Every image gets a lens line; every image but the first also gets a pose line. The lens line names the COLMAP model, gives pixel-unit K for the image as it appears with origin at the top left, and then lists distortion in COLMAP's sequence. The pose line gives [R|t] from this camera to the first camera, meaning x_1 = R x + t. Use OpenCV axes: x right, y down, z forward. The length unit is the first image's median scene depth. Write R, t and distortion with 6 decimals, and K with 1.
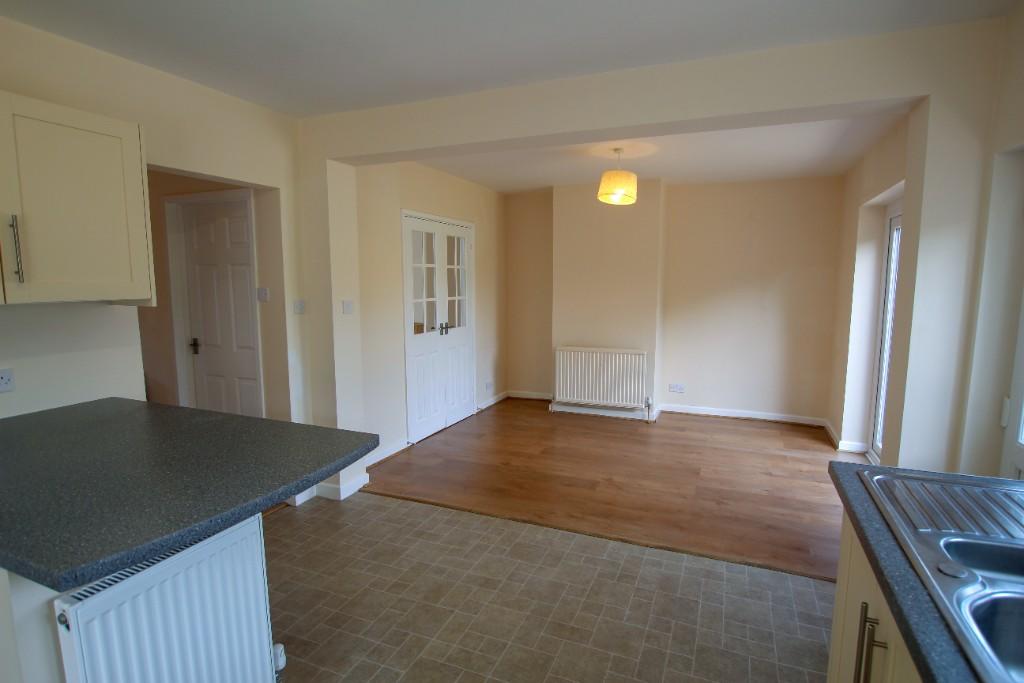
lens RADIAL K [[516.7, 0, 512.0], [0, 516.7, 341.5], [0, 0, 1]] dist [-0.065185, -0.000040]
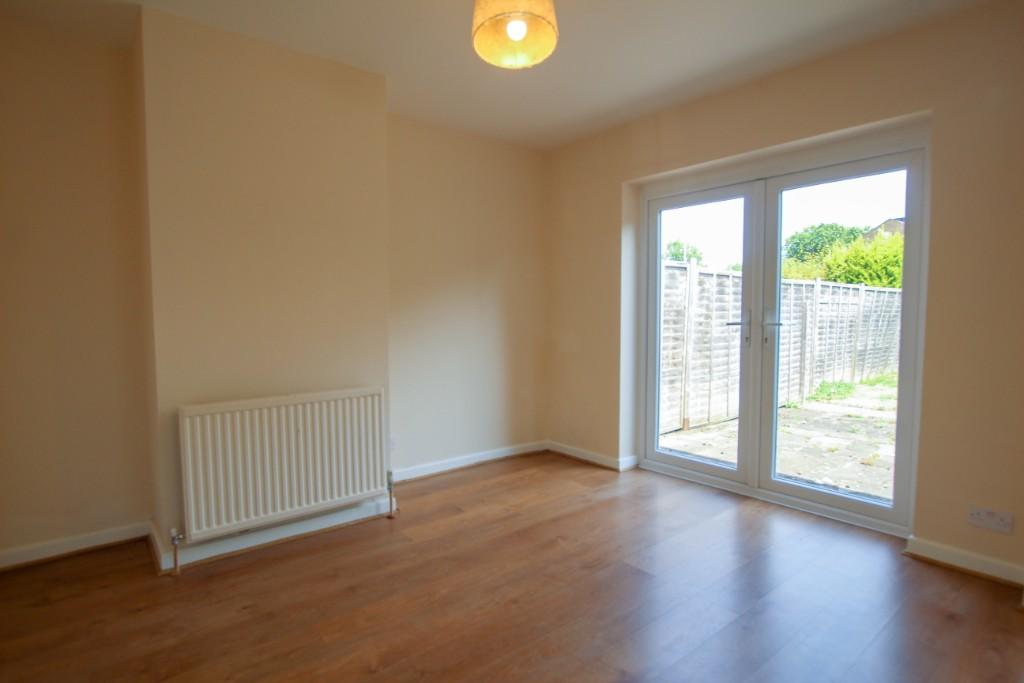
lens RADIAL K [[516.7, 0, 512.0], [0, 516.7, 341.5], [0, 0, 1]] dist [-0.065185, -0.000040]
pose [[0.462645, -0.047243, 0.885284, -0.159658], [0.110877, 0.993822, -0.004909, -0.012358], [-0.879583, 0.100428, 0.465025, 0.653730]]
